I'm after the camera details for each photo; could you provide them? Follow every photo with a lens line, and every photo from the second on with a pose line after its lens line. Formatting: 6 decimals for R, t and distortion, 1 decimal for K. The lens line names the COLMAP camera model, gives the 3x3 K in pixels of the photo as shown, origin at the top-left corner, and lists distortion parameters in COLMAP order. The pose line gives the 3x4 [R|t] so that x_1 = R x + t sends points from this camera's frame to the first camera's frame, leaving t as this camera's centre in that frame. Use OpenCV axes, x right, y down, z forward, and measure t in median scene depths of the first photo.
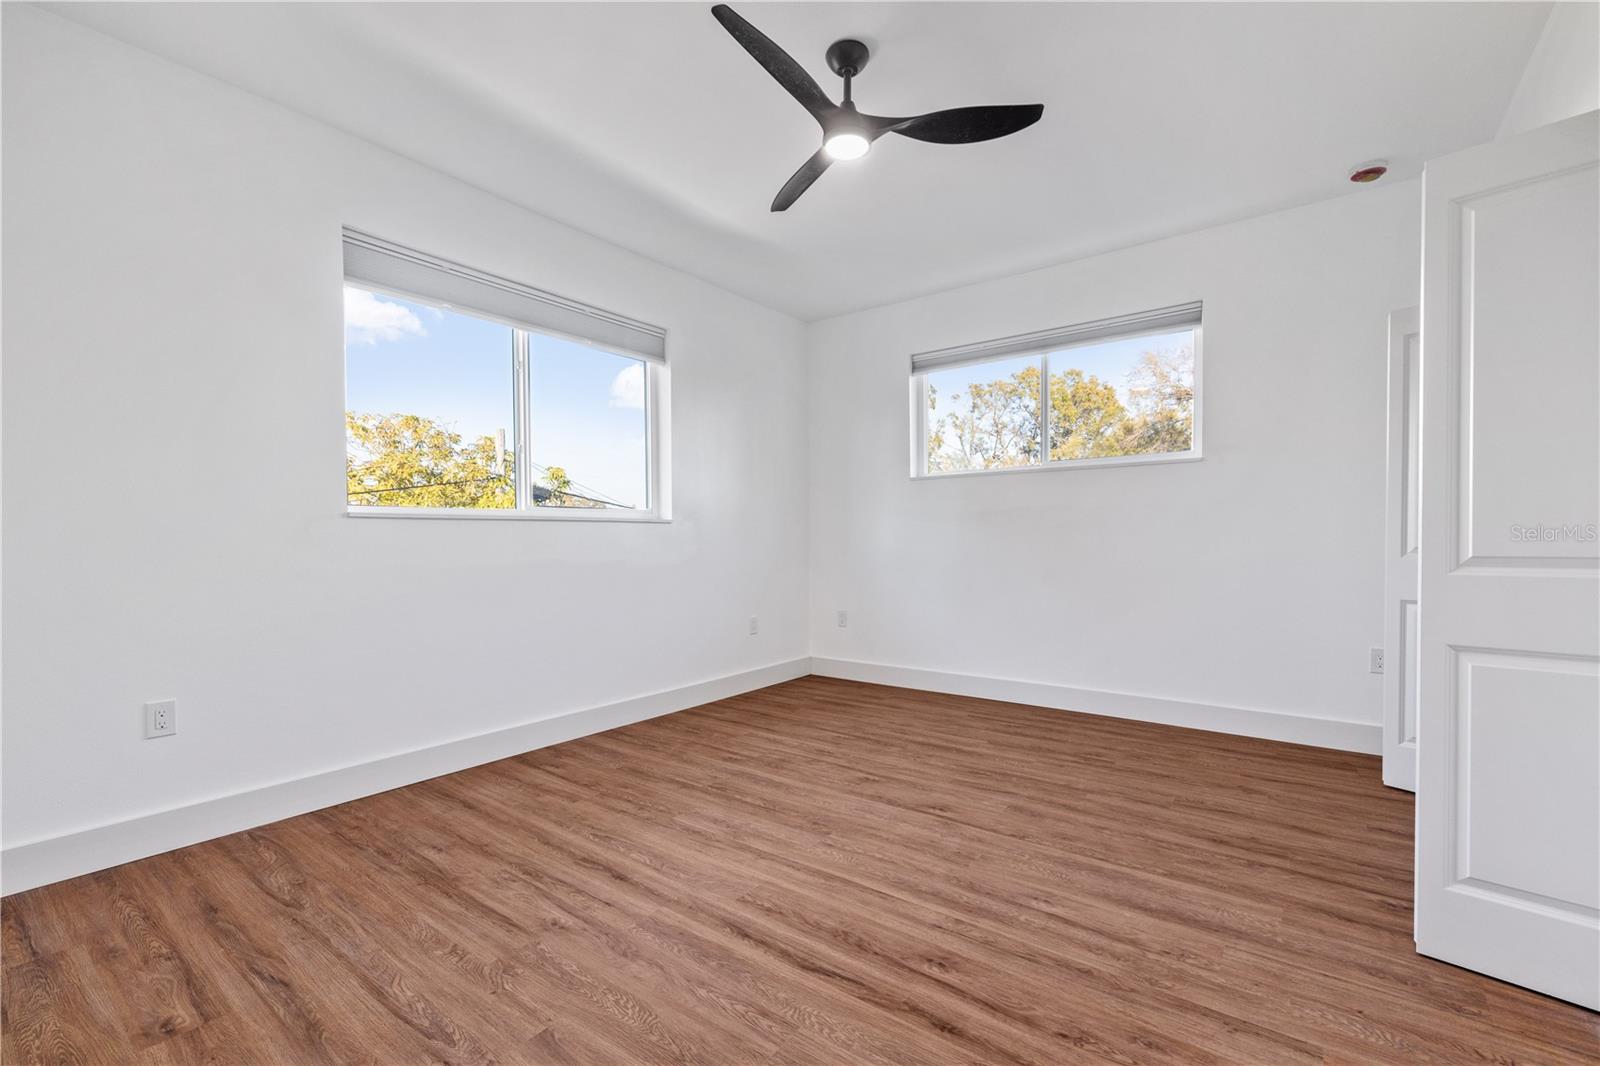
lens RADIAL K [[678.8, 0, 782.9], [0, 678.8, 555.2], [0, 0, 1]] dist [0.002665, -0.000645]
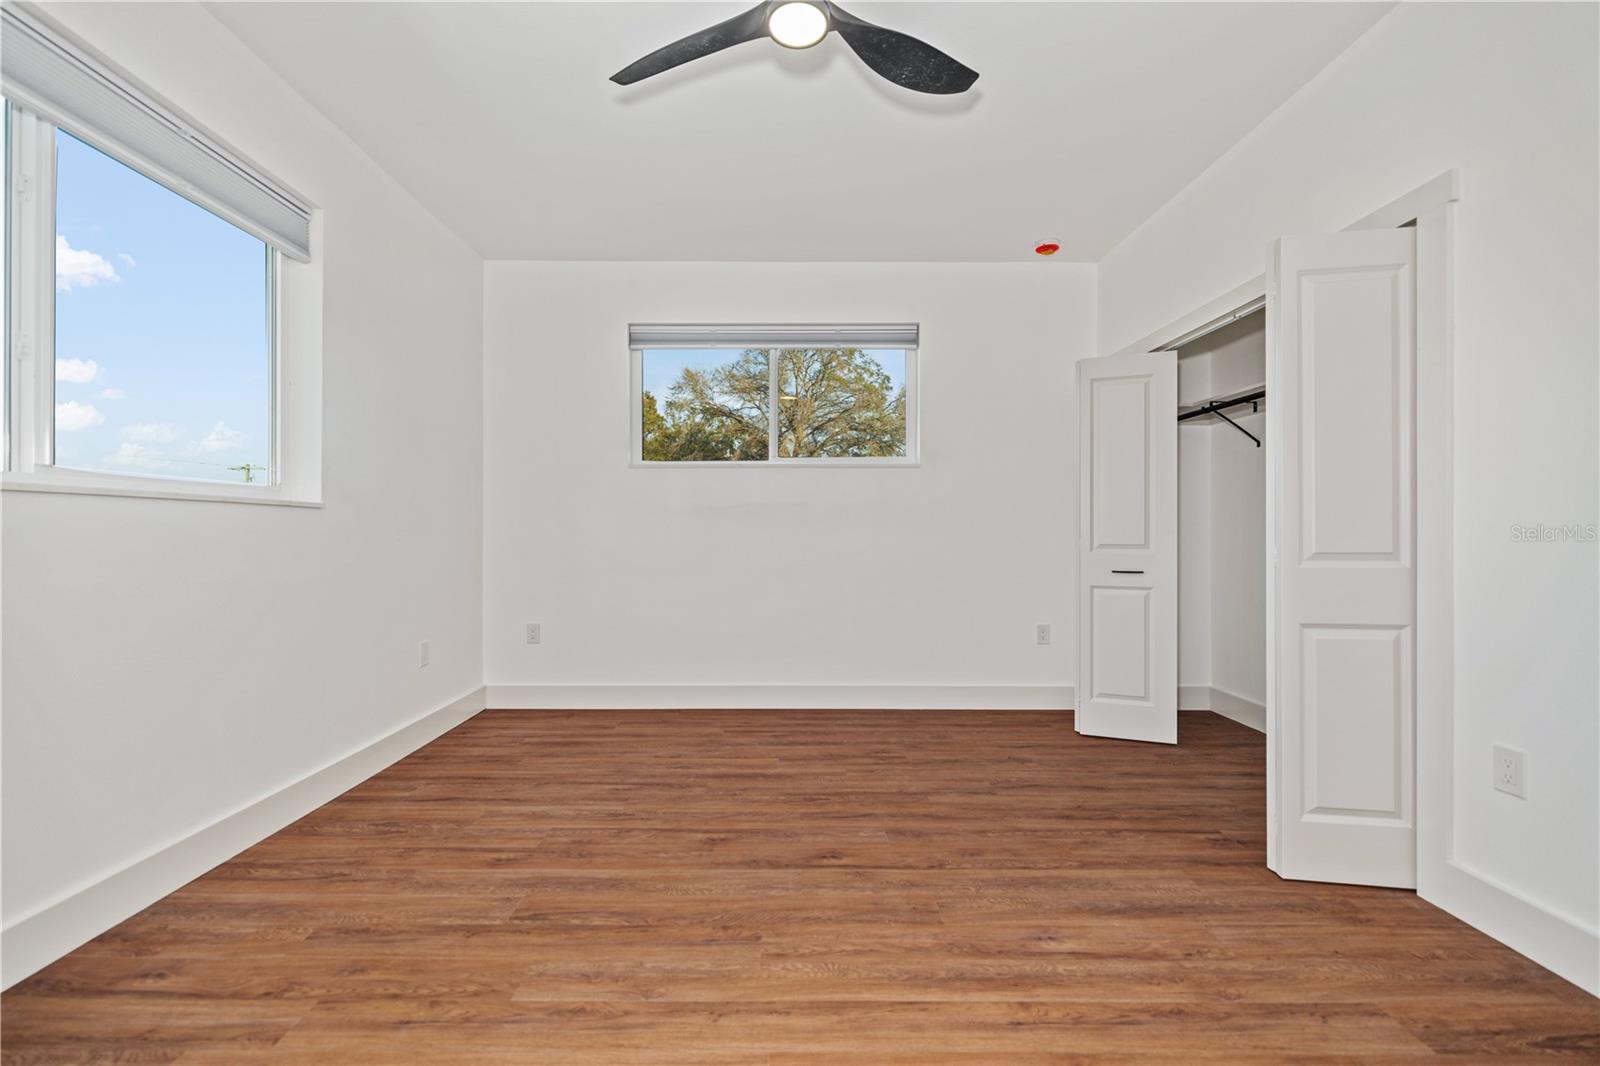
lens RADIAL K [[678.8, 0, 800.4], [0, 678.8, 532.1], [0, 0, 1]] dist [0.002665, -0.000645]
pose [[0.795308, 0.007424, 0.606160, -0.285868], [0.009933, 0.999631, -0.025277, -0.006889], [-0.606124, 0.026124, 0.794941, 0.314208]]
